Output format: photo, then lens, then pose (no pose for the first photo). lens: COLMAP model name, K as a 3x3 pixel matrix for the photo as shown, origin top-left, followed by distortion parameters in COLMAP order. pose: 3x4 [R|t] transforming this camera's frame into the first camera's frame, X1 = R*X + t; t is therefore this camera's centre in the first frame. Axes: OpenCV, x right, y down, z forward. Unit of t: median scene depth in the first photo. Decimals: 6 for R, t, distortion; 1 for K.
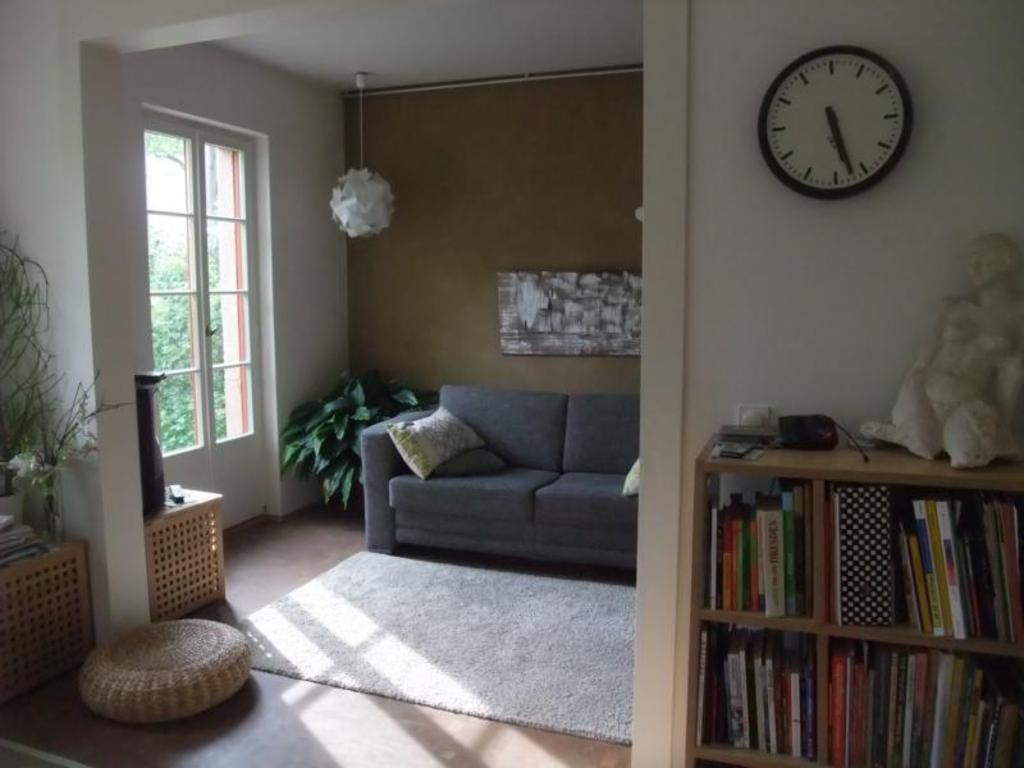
lens RADIAL K [[810.0, 0, 512.0], [0, 810.0, 384.0], [0, 0, 1]] dist [-0.066843, 0.002587]
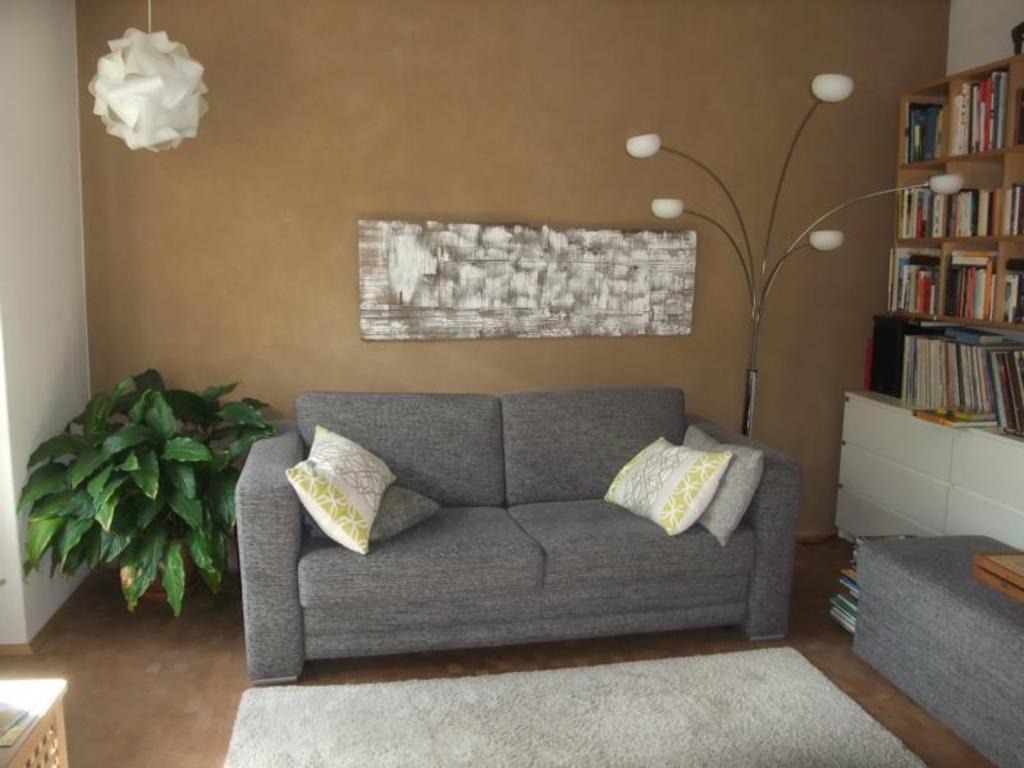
lens RADIAL K [[810.0, 0, 512.0], [0, 810.0, 384.0], [0, 0, 1]] dist [-0.066843, 0.002587]
pose [[0.851961, -0.058196, 0.520362, -0.275270], [0.039188, 0.998104, 0.047465, -0.028959], [-0.522137, -0.020046, 0.852626, 0.366239]]
